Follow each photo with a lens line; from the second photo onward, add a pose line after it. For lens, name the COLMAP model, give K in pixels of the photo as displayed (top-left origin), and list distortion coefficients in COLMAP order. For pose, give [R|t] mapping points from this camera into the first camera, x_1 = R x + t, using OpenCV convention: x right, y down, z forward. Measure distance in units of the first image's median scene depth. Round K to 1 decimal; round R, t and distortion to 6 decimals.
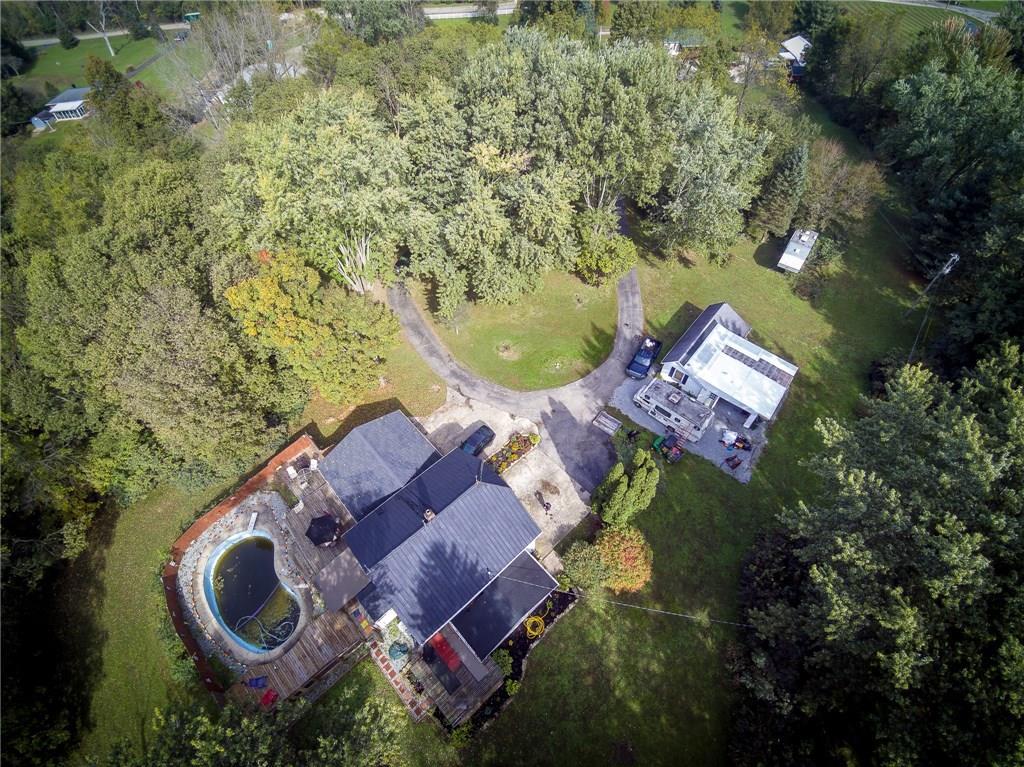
lens RADIAL K [[468.9, 0, 508.8], [0, 468.9, 384.2], [0, 0, 1]] dist [-0.033516, -0.014280]
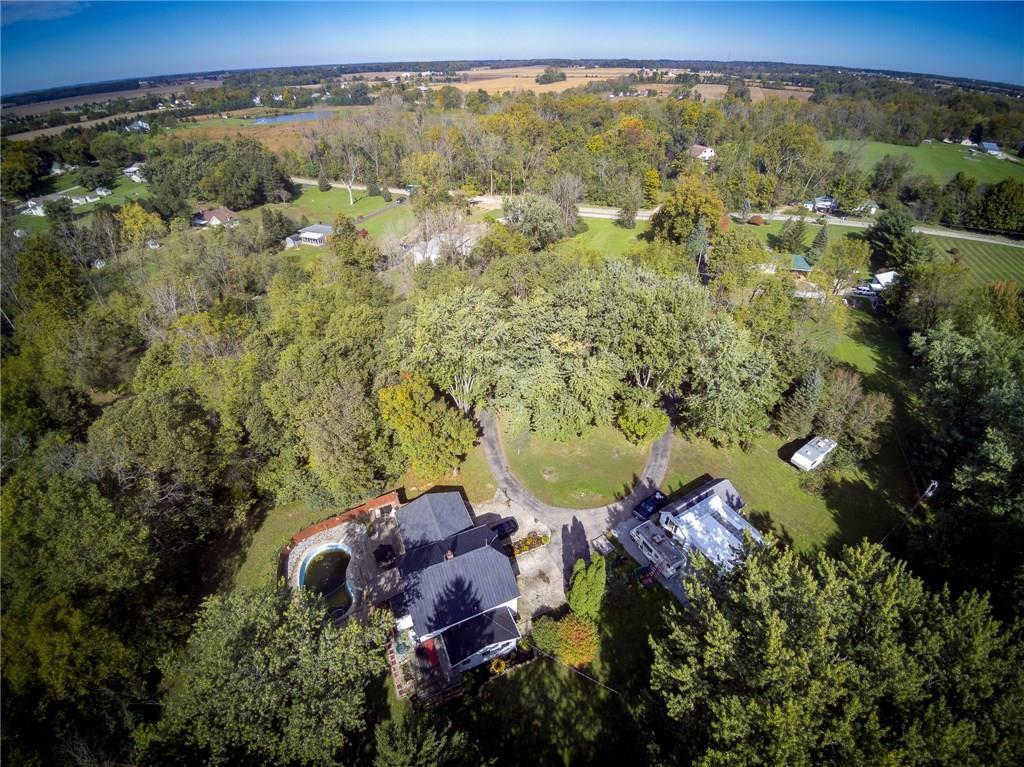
lens RADIAL K [[468.9, 0, 508.8], [0, 468.9, 384.2], [0, 0, 1]] dist [-0.033516, -0.014280]
pose [[0.945488, 0.200911, -0.256295, 0.208035], [-0.265461, 0.931357, -0.249207, 0.061827], [0.188633, 0.303659, 0.933921, -0.402224]]
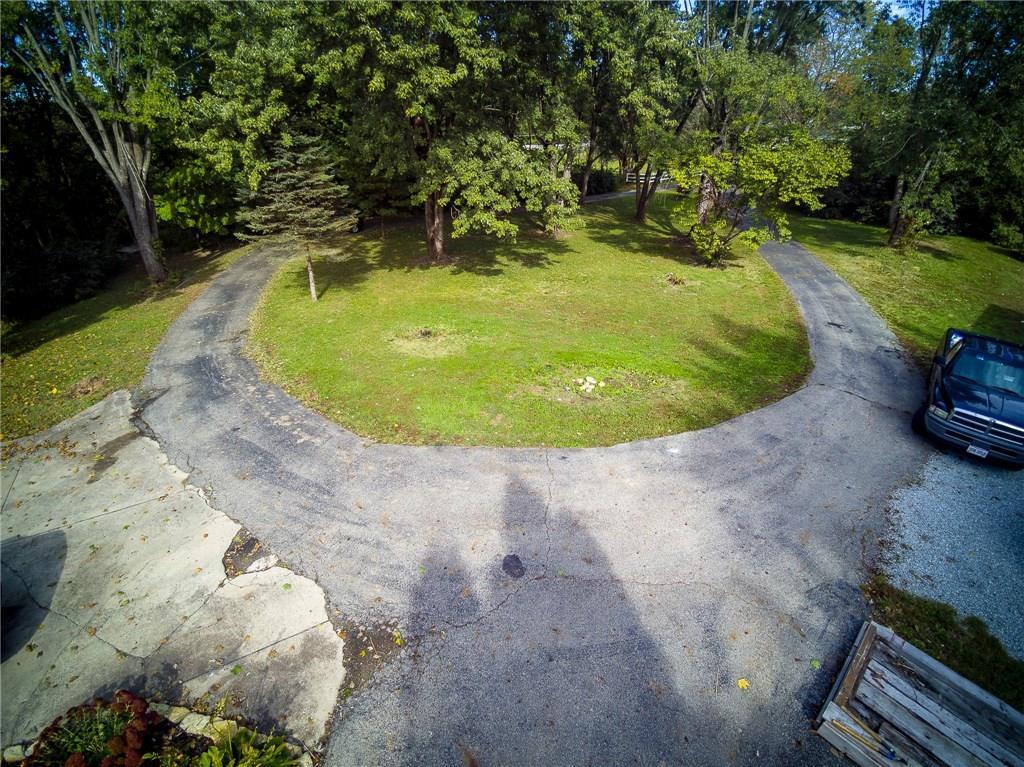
lens RADIAL K [[468.9, 0, 508.8], [0, 468.9, 384.2], [0, 0, 1]] dist [-0.033516, -0.014280]
pose [[0.980725, 0.114943, -0.158006, 0.117148], [-0.163365, 0.925993, -0.340366, 0.057098], [0.107190, 0.359618, 0.926923, 0.882404]]
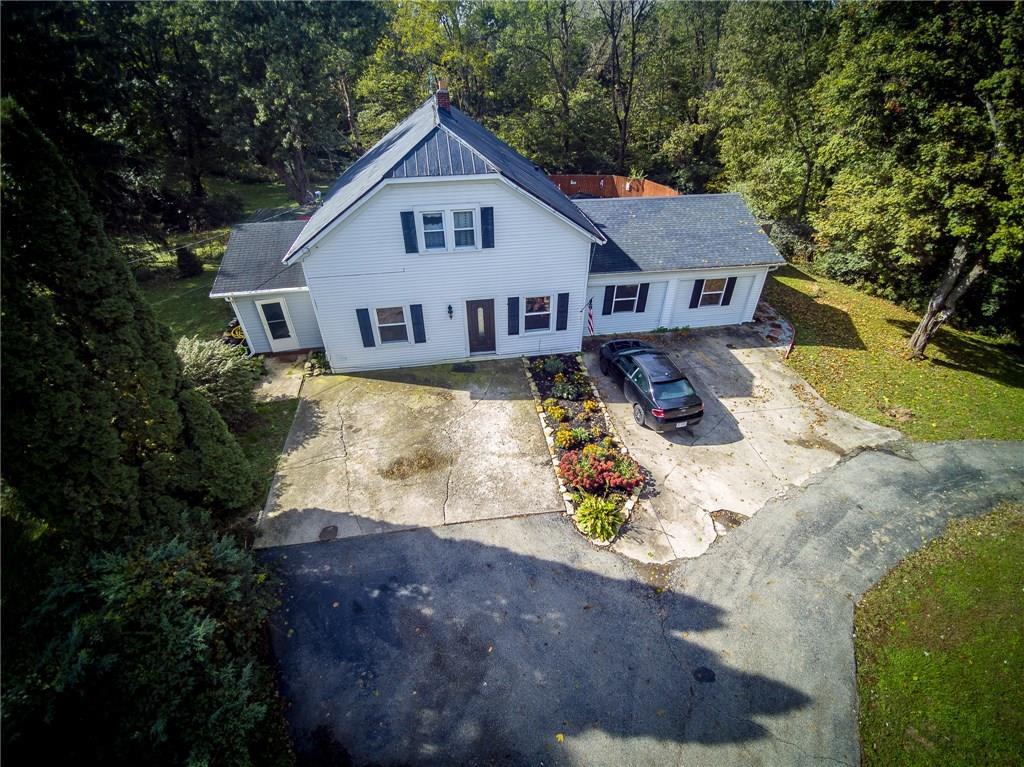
lens RADIAL K [[468.9, 0, 508.8], [0, 468.9, 384.2], [0, 0, 1]] dist [-0.033516, -0.014280]
pose [[-0.560805, 0.516594, -0.647014, 0.213750], [-0.638533, 0.227594, 0.735171, -0.062093], [0.527042, 0.825428, 0.202227, 0.854882]]
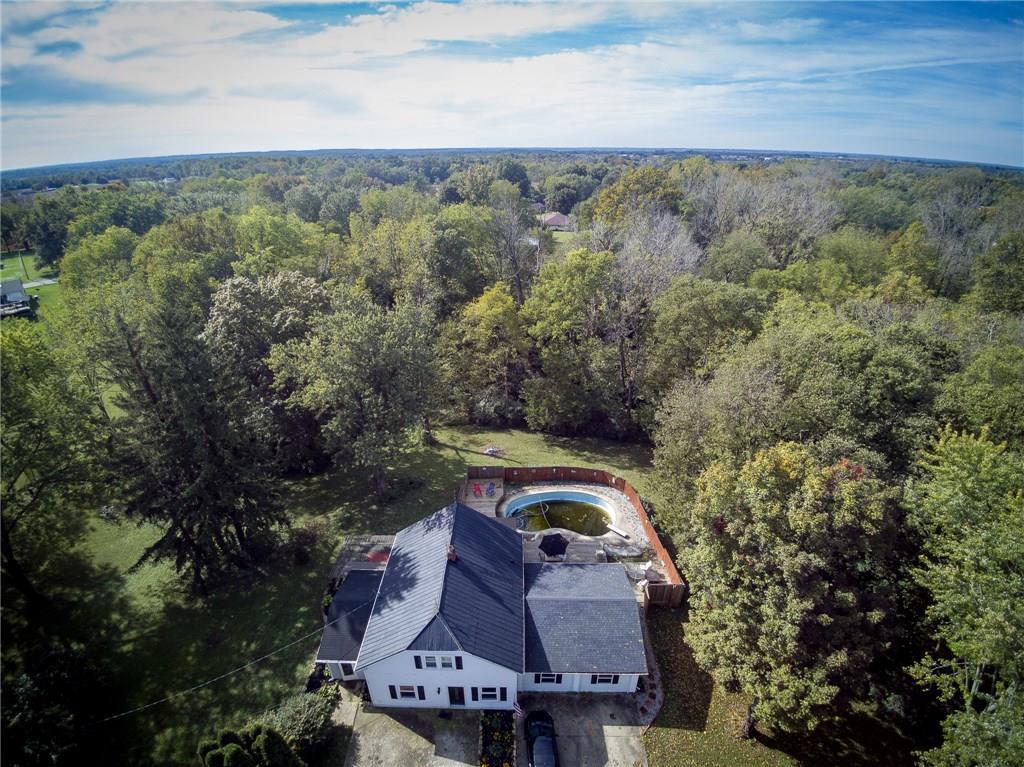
lens RADIAL K [[468.9, 0, 508.8], [0, 468.9, 384.2], [0, 0, 1]] dist [-0.033516, -0.014280]
pose [[-0.690413, 0.361683, -0.626511, 0.157039], [-0.556274, 0.288236, 0.779410, -0.450859], [0.462482, 0.886626, 0.002193, 0.528359]]
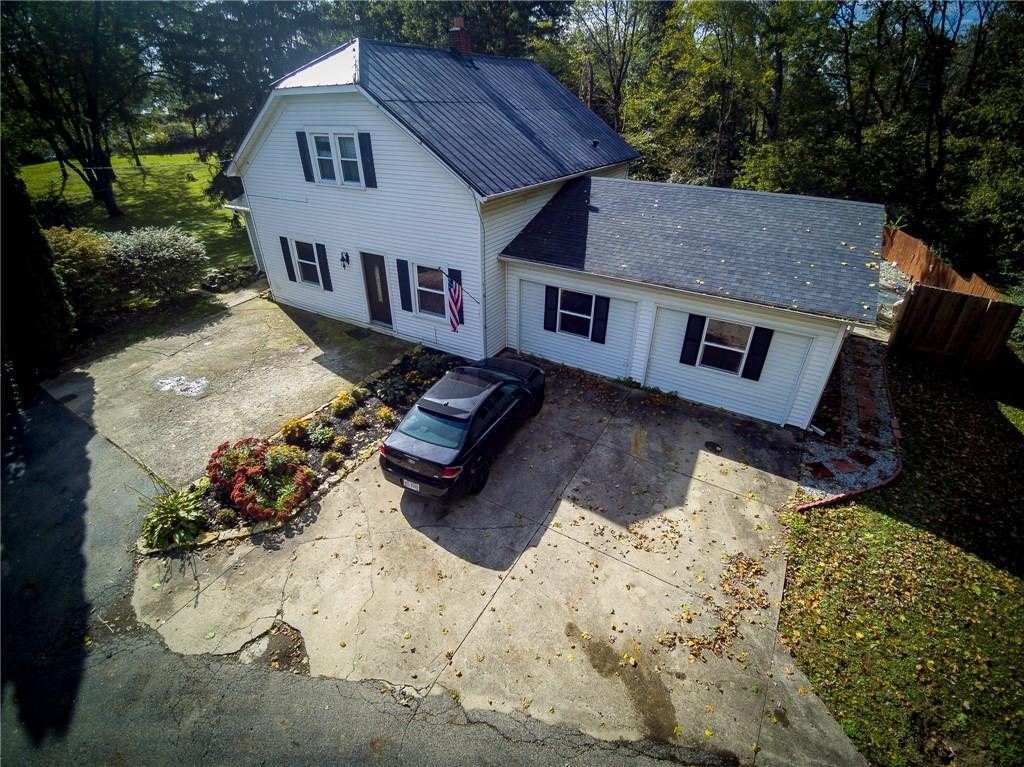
lens RADIAL K [[468.9, 0, 508.8], [0, 468.9, 384.2], [0, 0, 1]] dist [-0.033516, -0.014280]
pose [[-0.959779, 0.167614, -0.225232, -0.040508], [-0.204675, 0.131406, 0.969970, -0.092987], [0.192177, 0.977056, -0.091814, 0.986248]]
